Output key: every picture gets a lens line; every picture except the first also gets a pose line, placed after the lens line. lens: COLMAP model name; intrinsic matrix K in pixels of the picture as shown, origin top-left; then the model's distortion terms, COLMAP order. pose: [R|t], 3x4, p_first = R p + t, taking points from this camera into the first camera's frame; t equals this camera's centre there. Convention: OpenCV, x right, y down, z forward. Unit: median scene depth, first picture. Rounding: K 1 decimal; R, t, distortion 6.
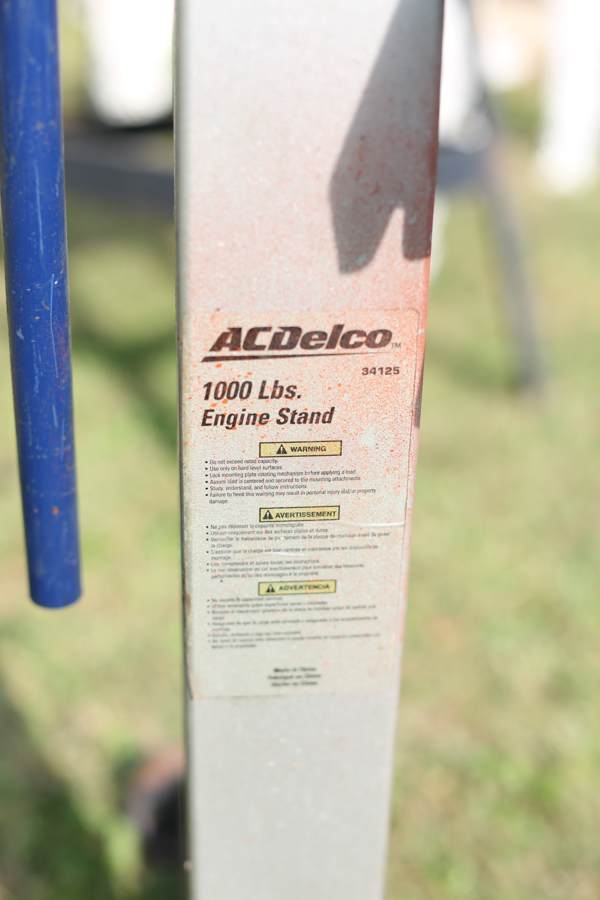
lens RADIAL K [[1386.7, 0, 300.0], [0, 1386.7, 450.0], [0, 0, 1]] dist [-0.200216, 0.043444]
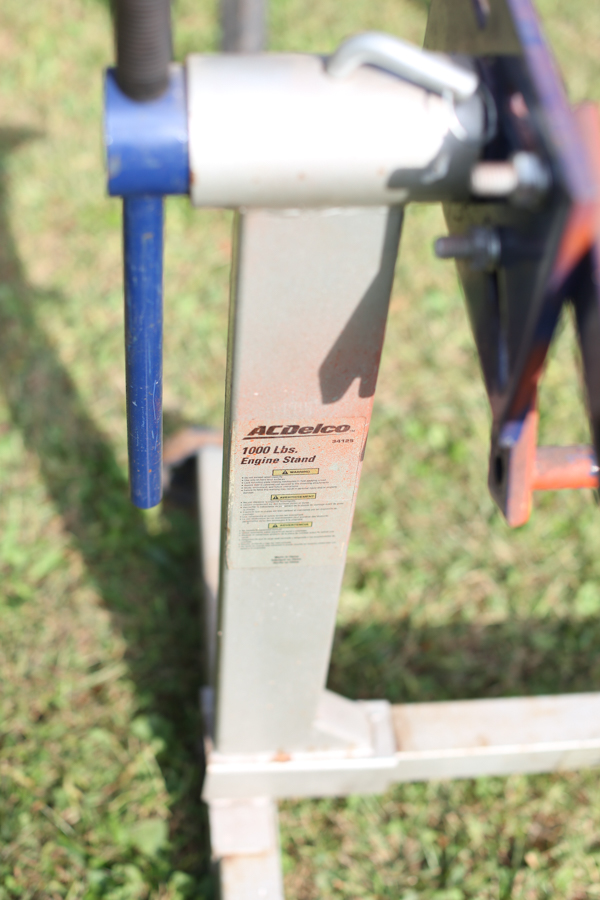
lens RADIAL K [[1386.7, 0, 300.0], [0, 1386.7, 450.0], [0, 0, 1]] dist [-0.200216, 0.043444]
pose [[0.998981, 0.025199, 0.037442, -0.062610], [-0.038858, 0.902205, 0.429554, -0.805863], [-0.022956, -0.430571, 0.902265, -0.605067]]
